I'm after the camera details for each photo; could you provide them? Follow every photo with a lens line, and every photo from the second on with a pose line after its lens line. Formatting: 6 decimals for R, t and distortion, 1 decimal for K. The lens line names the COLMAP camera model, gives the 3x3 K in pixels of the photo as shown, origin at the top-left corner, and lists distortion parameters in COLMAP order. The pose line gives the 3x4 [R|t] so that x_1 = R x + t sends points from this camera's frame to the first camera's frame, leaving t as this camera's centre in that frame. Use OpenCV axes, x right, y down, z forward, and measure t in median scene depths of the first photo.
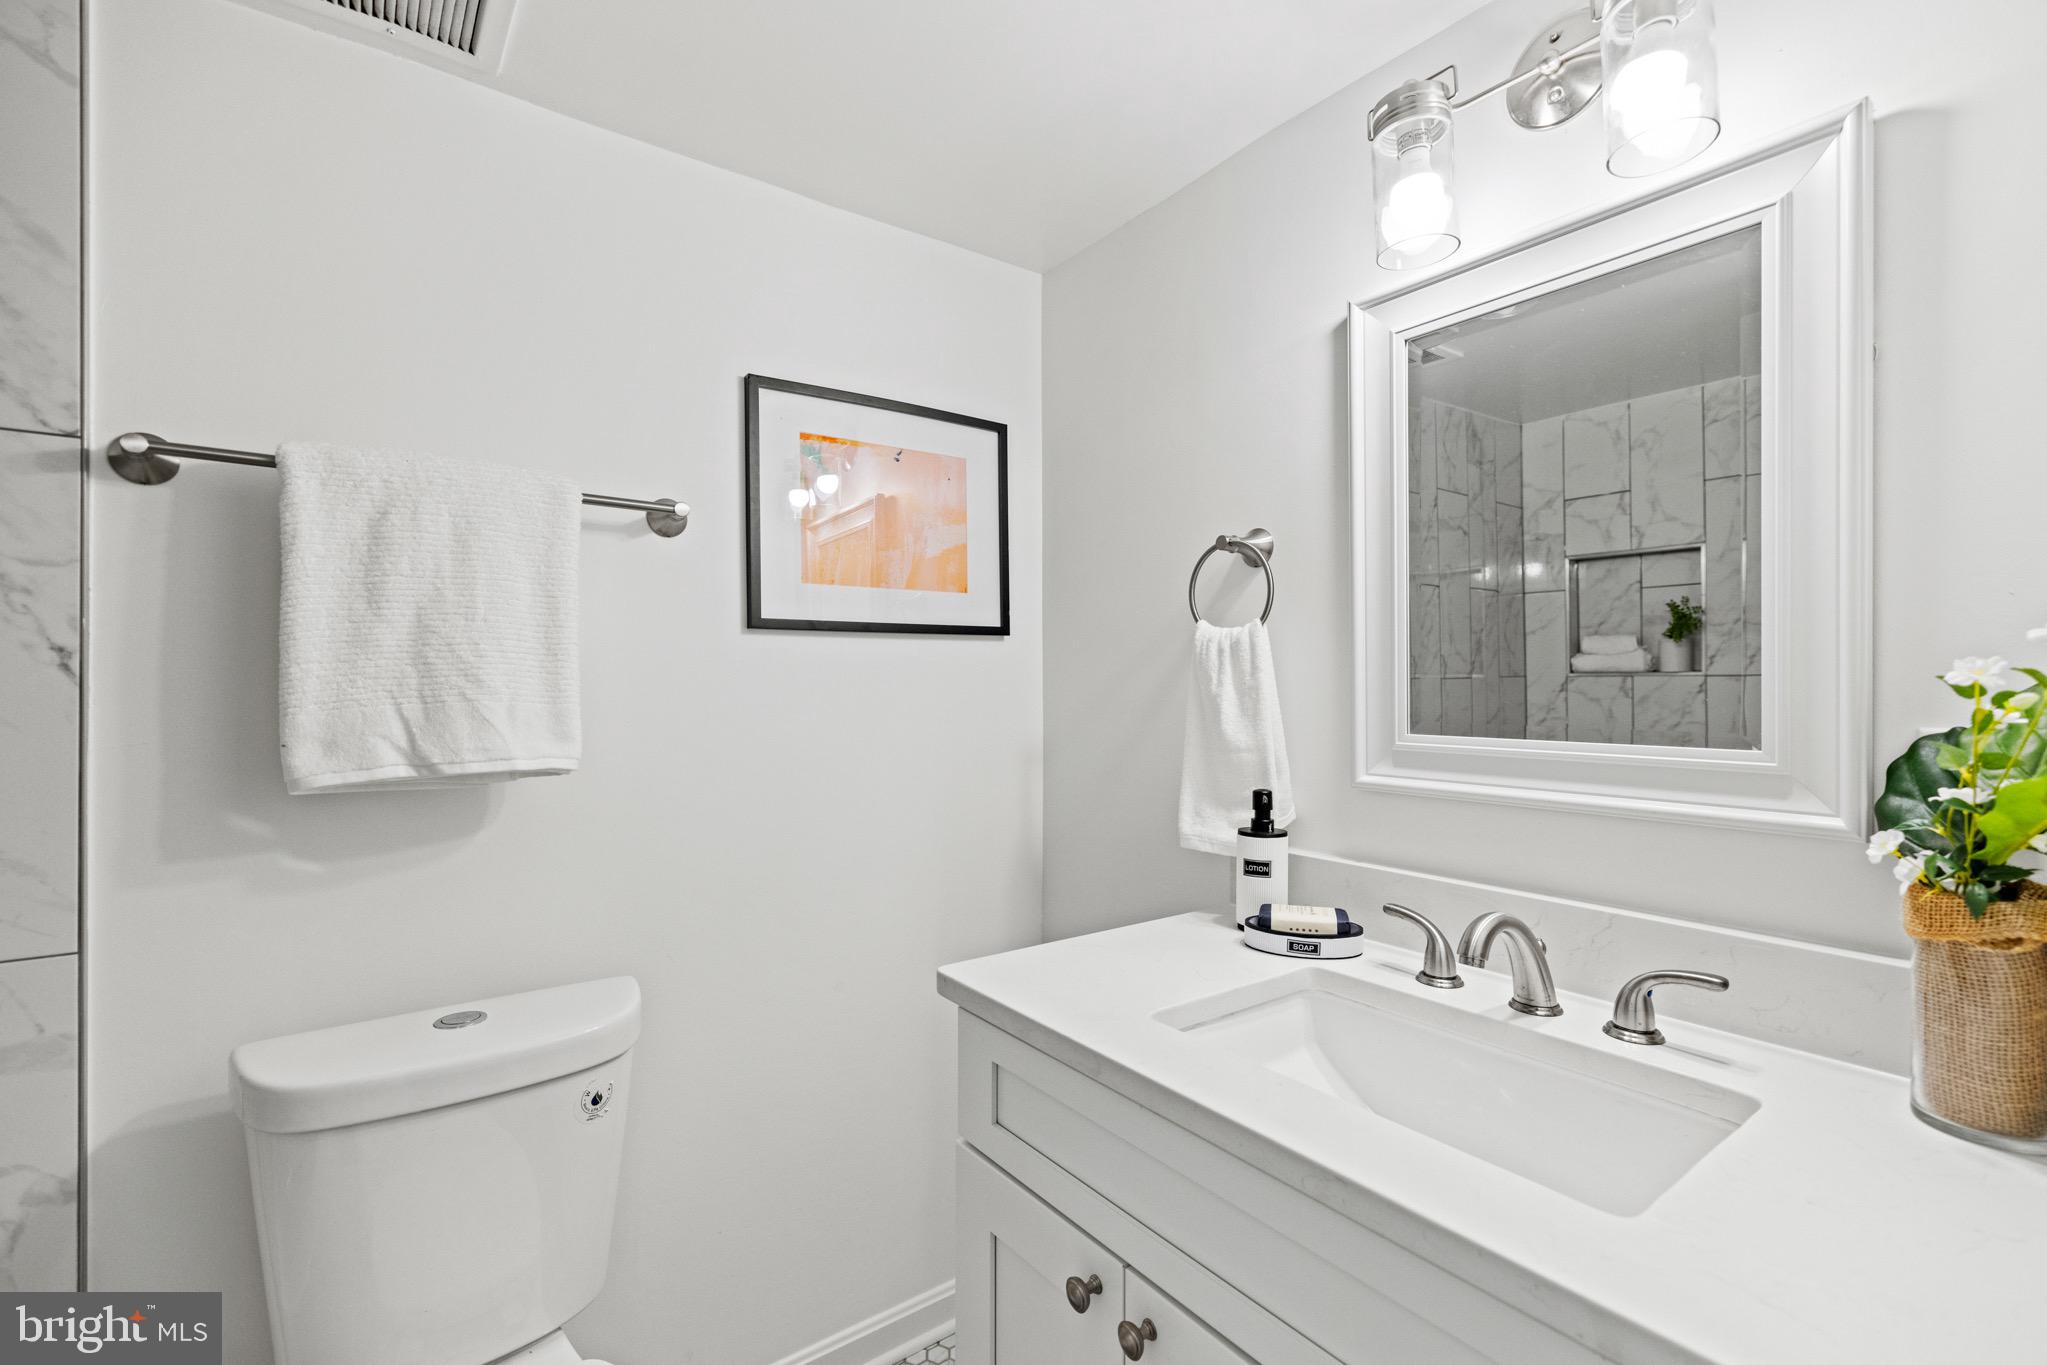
lens RADIAL K [[904.5, 0, 1023.4], [0, 904.5, 687.9], [0, 0, 1]] dist [0.007315, 0.000243]
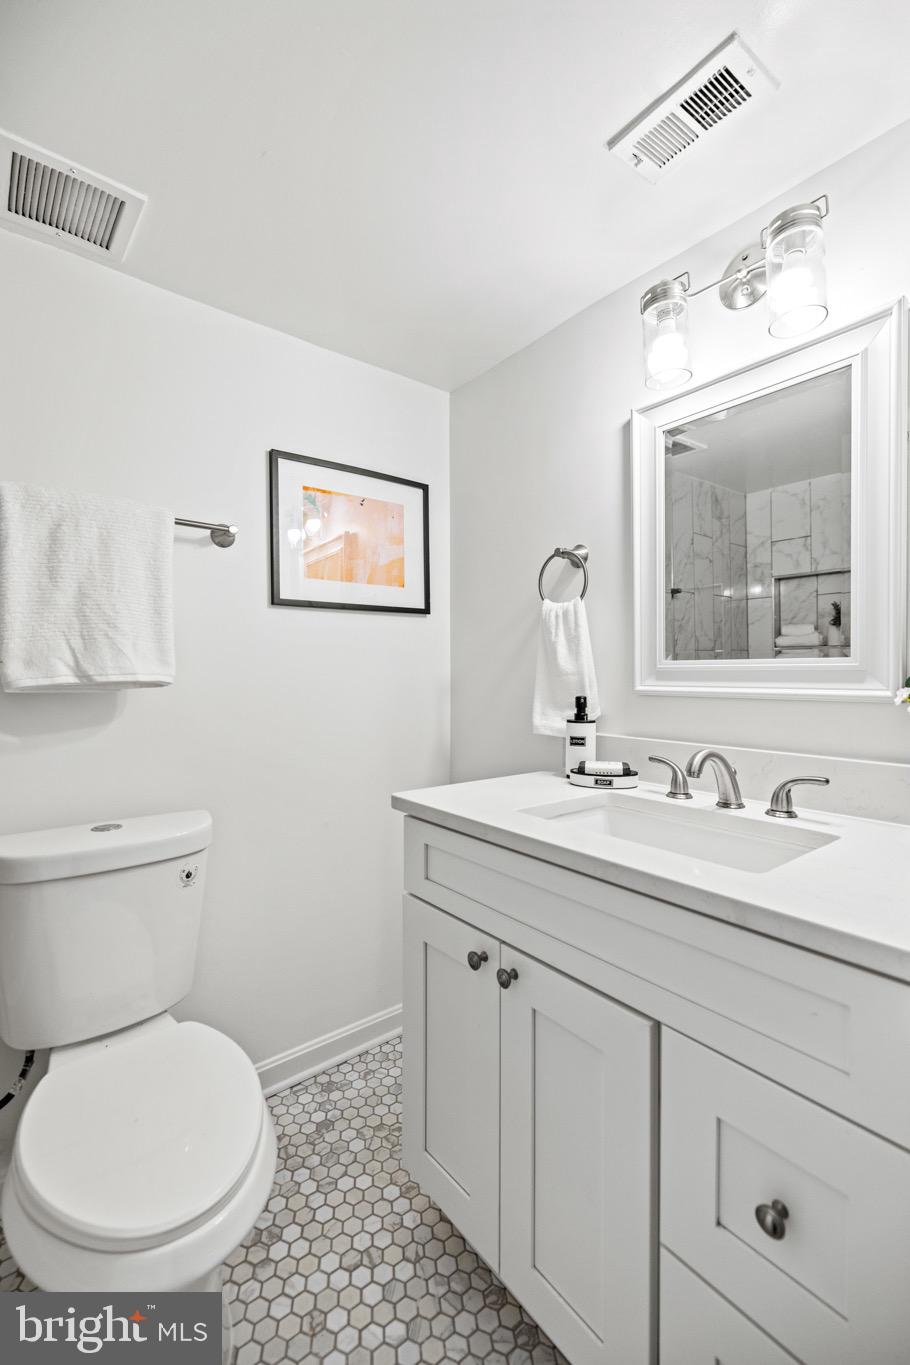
lens RADIAL K [[603.1, 0, 455.0], [0, 603.1, 682.5], [0, 0, 1]] dist [0.007315, 0.000243]
pose [[0.999310, -0.000765, 0.037141, -0.016262], [0.000495, 0.999974, 0.007262, 0.085671], [-0.037146, -0.007239, 0.999284, -0.136679]]
